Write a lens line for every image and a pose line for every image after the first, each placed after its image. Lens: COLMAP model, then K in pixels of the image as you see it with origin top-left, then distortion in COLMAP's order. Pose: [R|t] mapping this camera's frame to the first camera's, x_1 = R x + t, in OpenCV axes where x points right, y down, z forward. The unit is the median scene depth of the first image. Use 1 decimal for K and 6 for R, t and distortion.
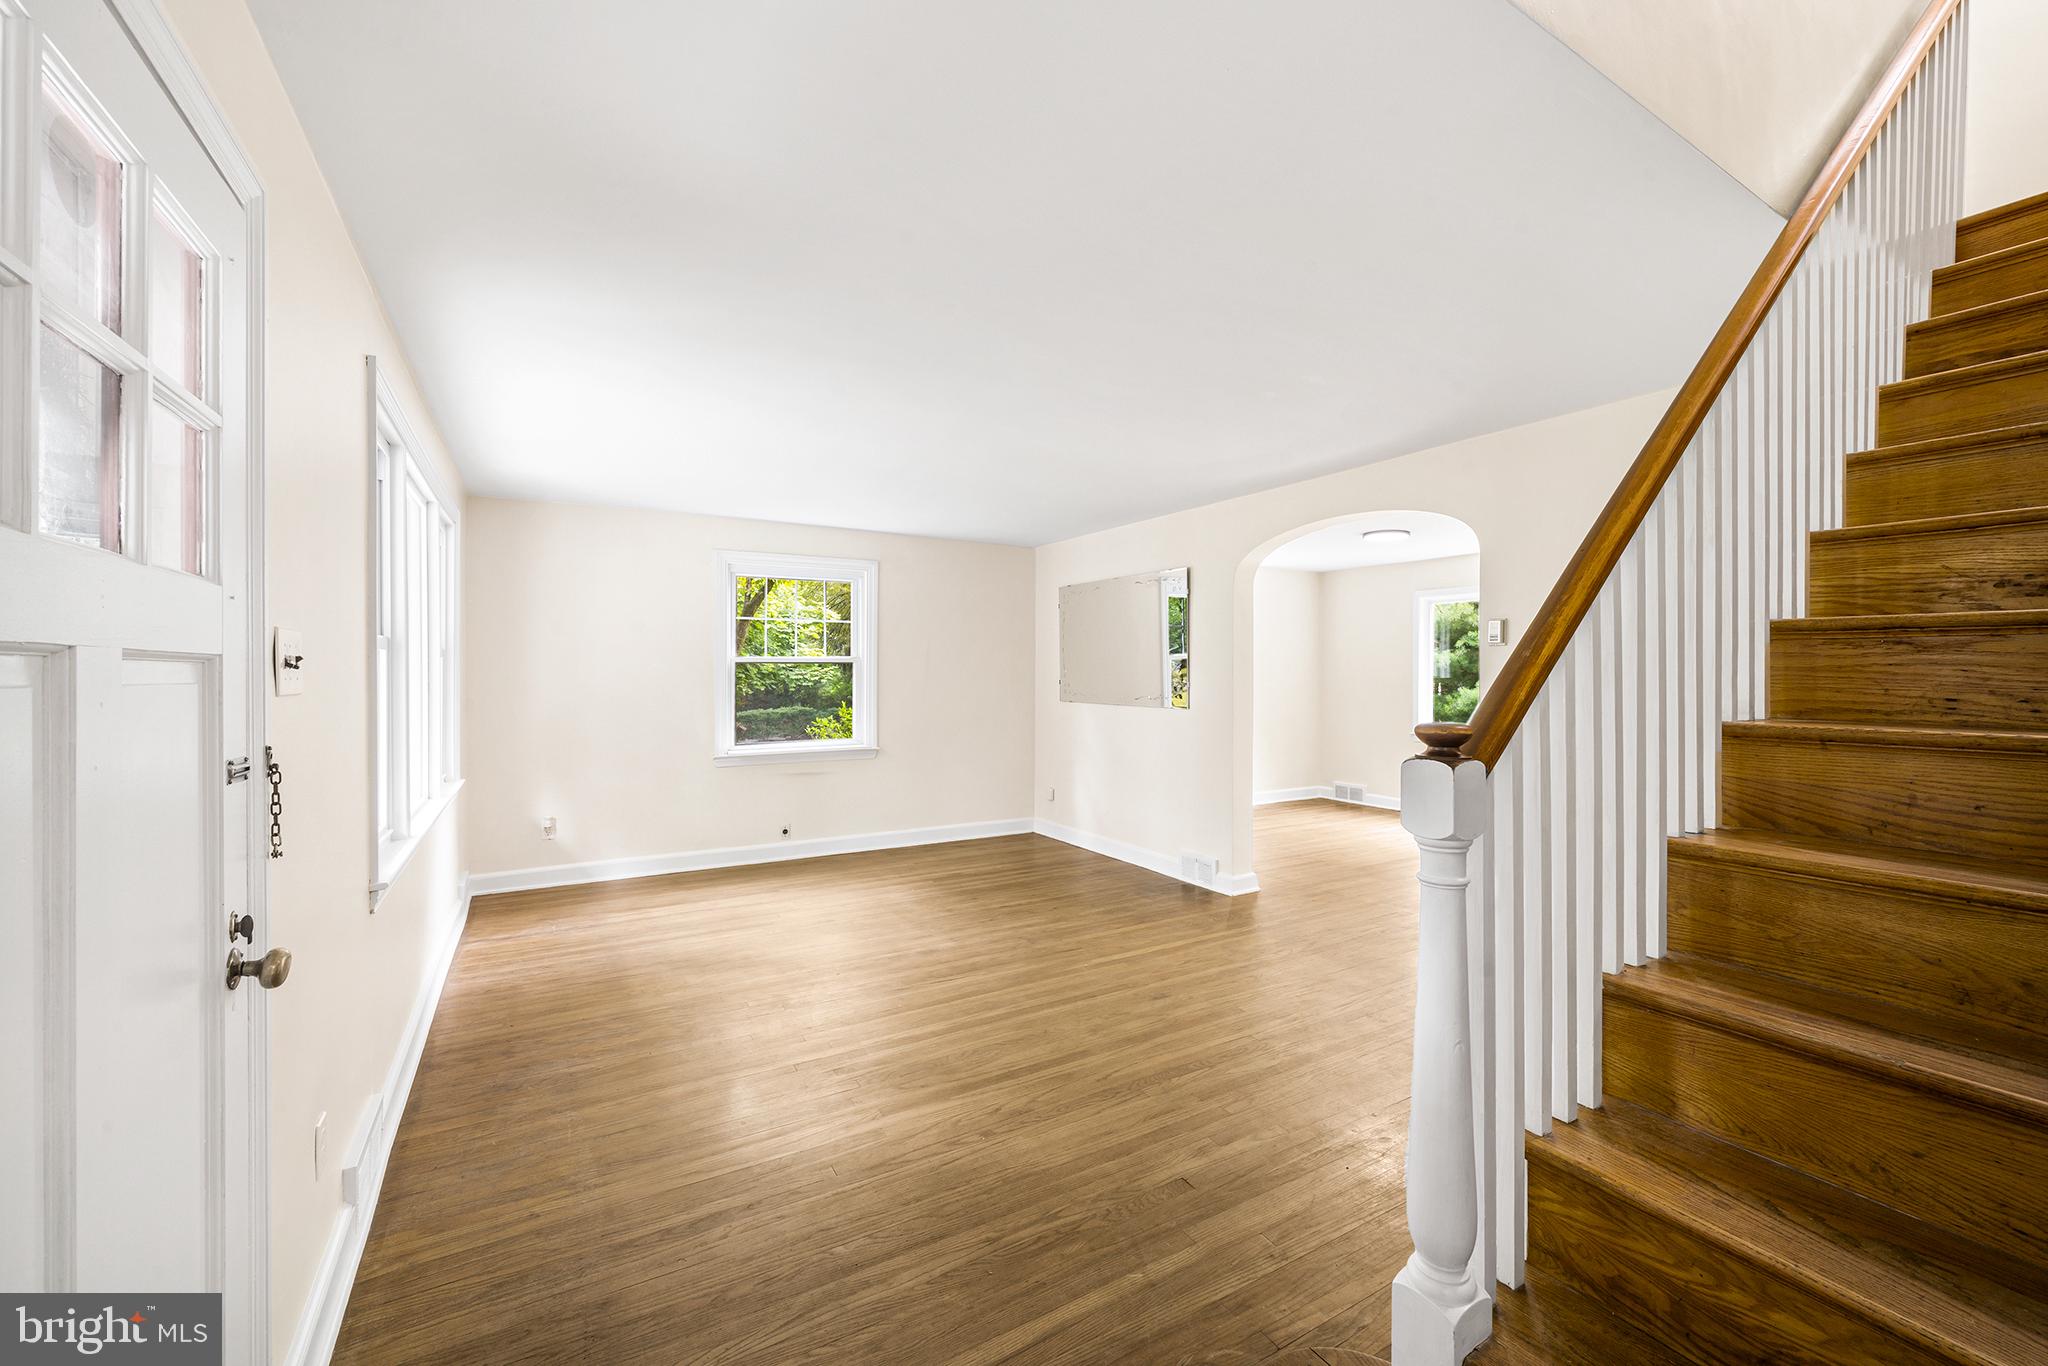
lens RADIAL K [[824.3, 0, 1021.0], [0, 824.3, 680.2], [0, 0, 1]] dist [-0.001930, 0.000485]
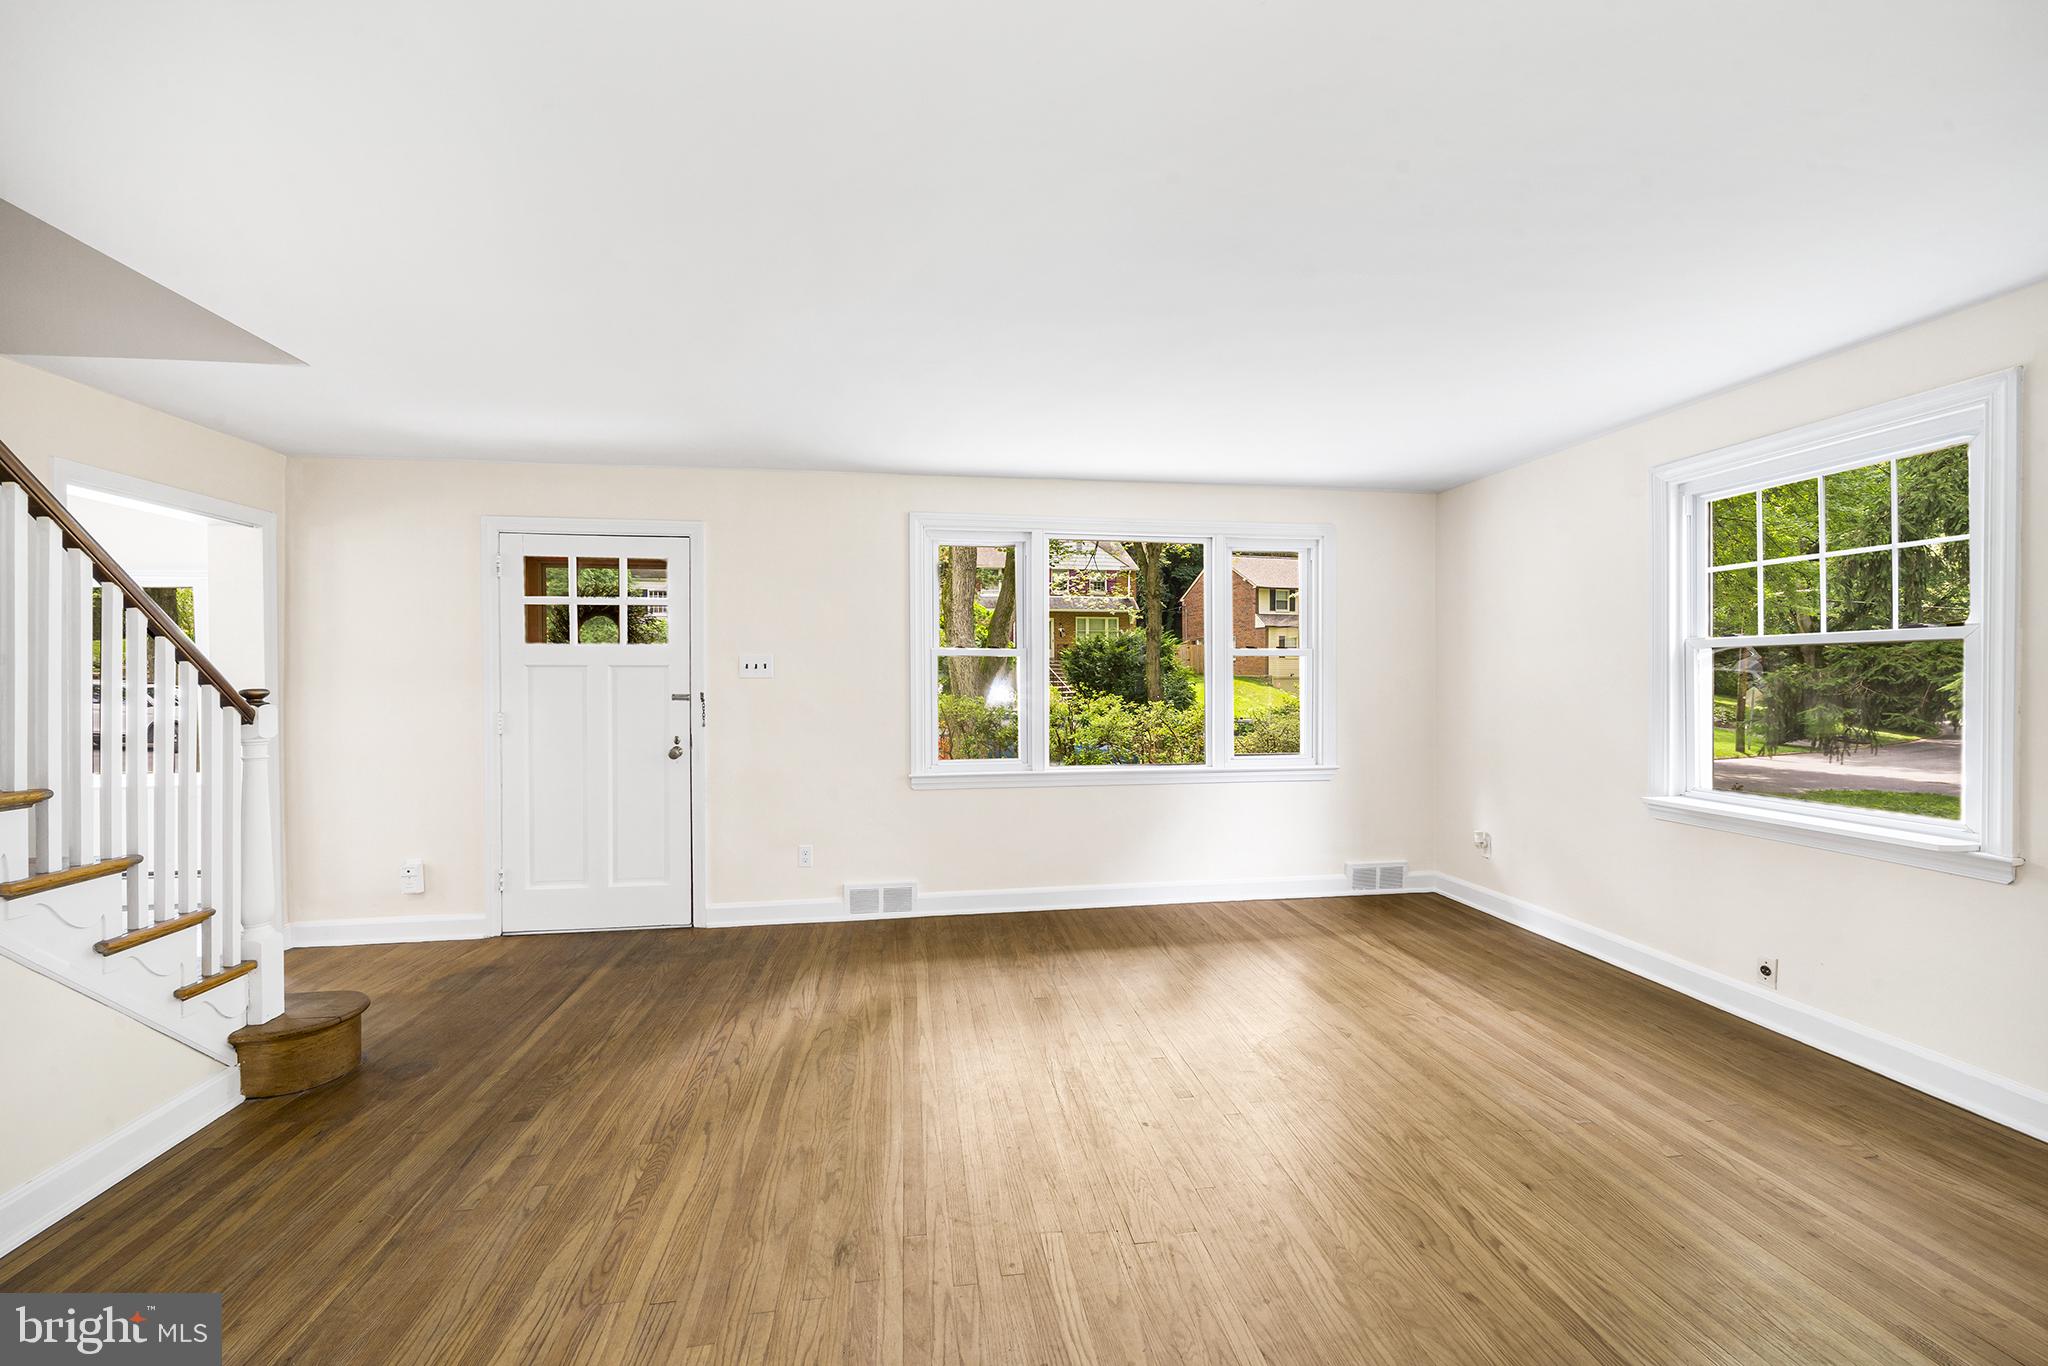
lens RADIAL K [[824.3, 0, 1051.0], [0, 824.3, 672.3], [0, 0, 1]] dist [-0.001930, 0.000485]
pose [[-0.363619, -0.000189, -0.931548, 0.444417], [-0.005799, 0.999981, 0.002060, -0.003999], [0.931530, 0.006151, -0.363613, 0.937722]]
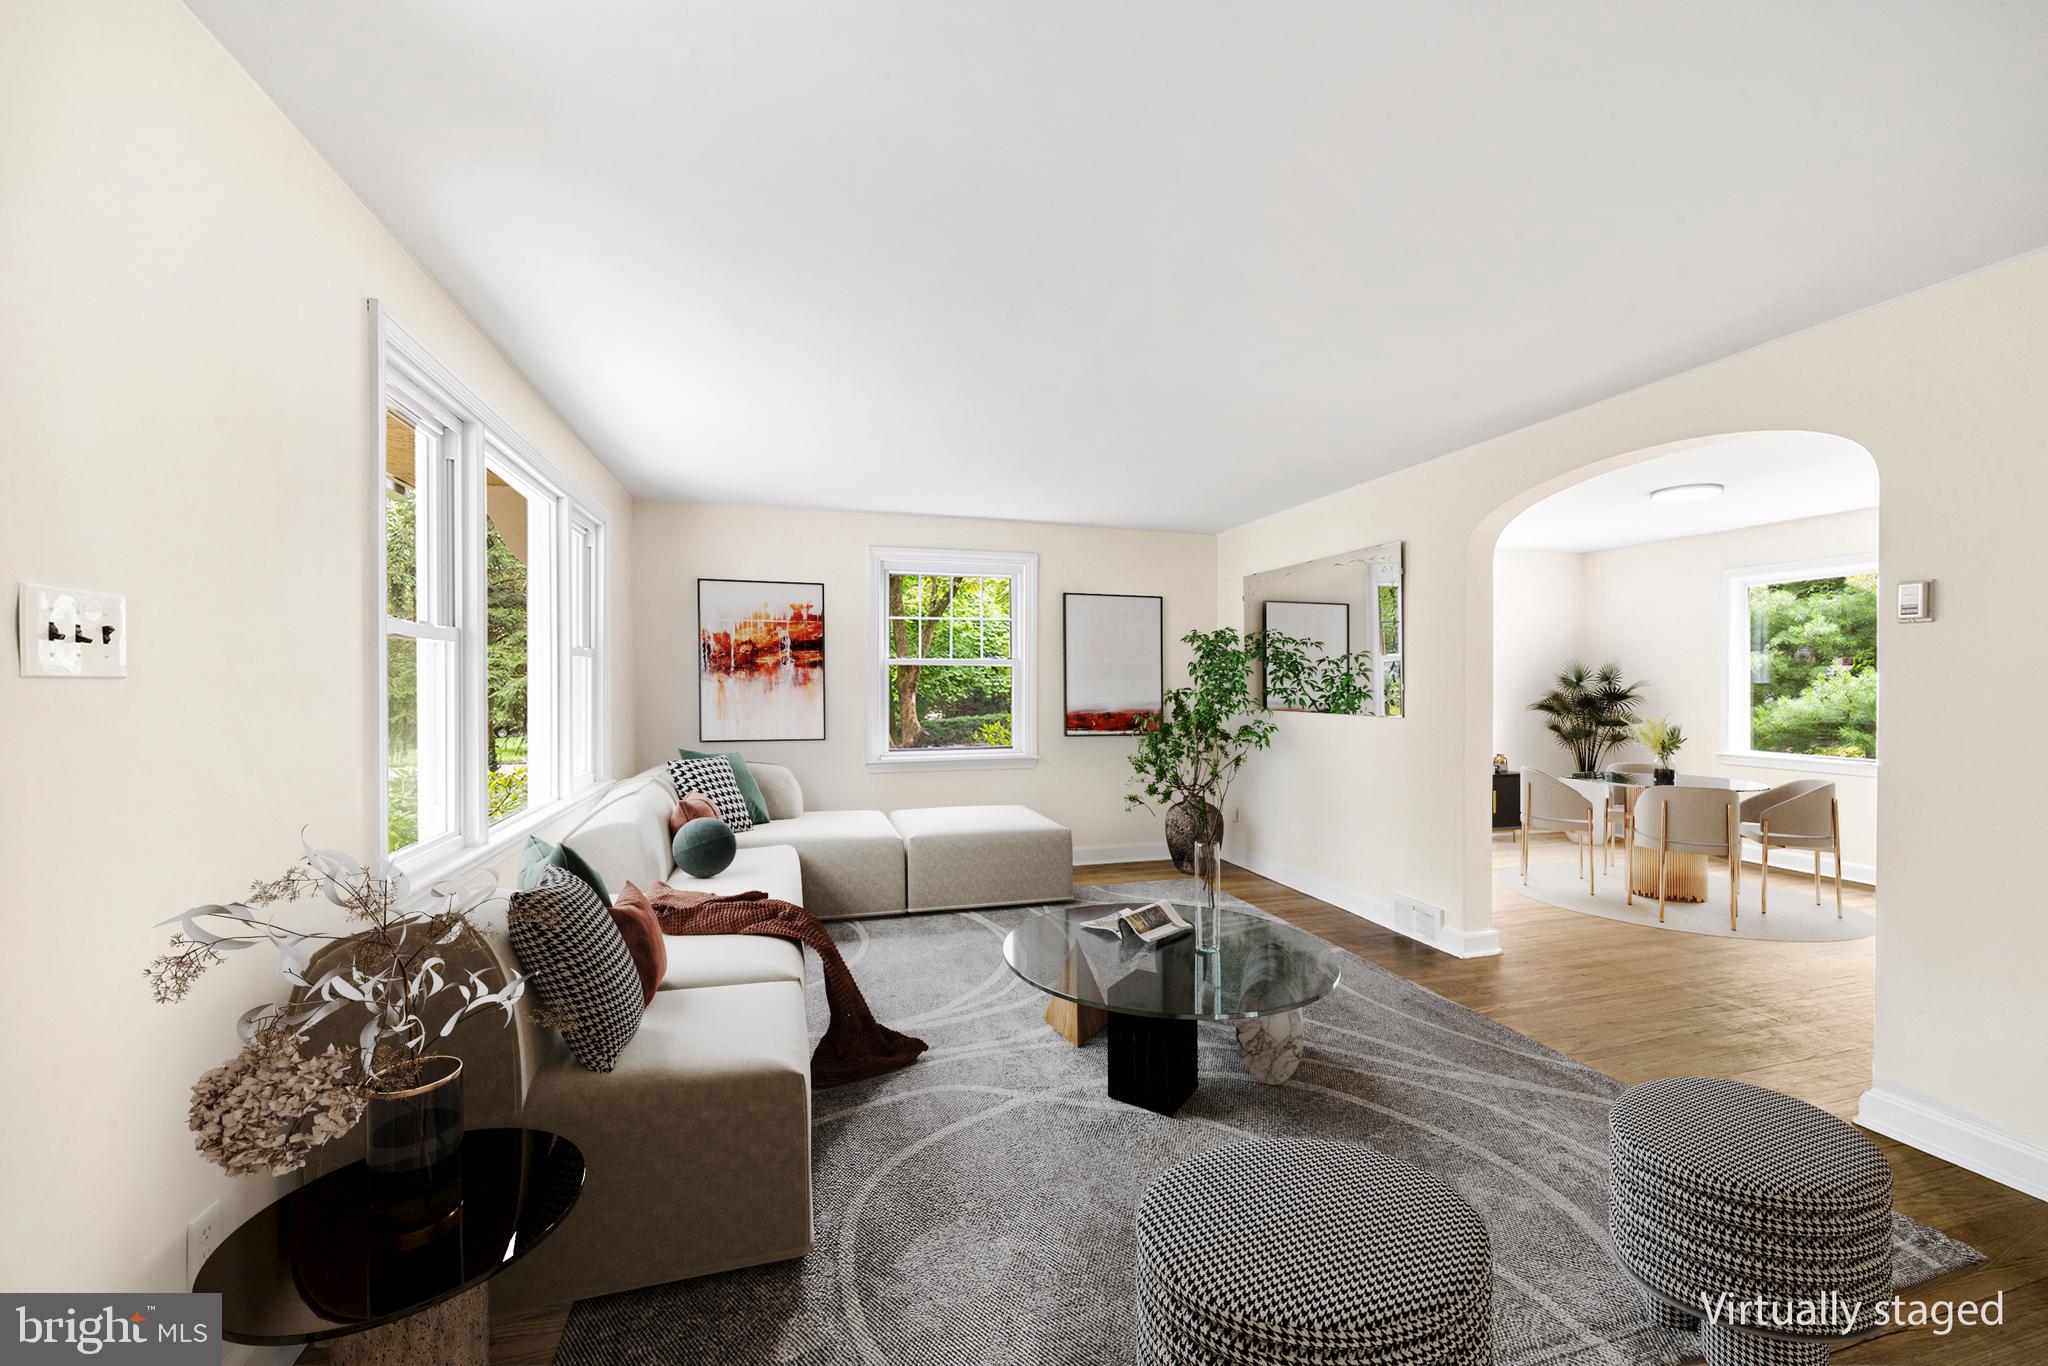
lens RADIAL K [[824.3, 0, 1015.8], [0, 824.3, 676.0], [0, 0, 1]] dist [-0.001930, 0.000485]
pose [[0.969524, -0.001092, -0.244993, 0.036235], [-0.002605, 0.999888, -0.014767, 0.007092], [0.244981, 0.014955, 0.969413, 0.134714]]
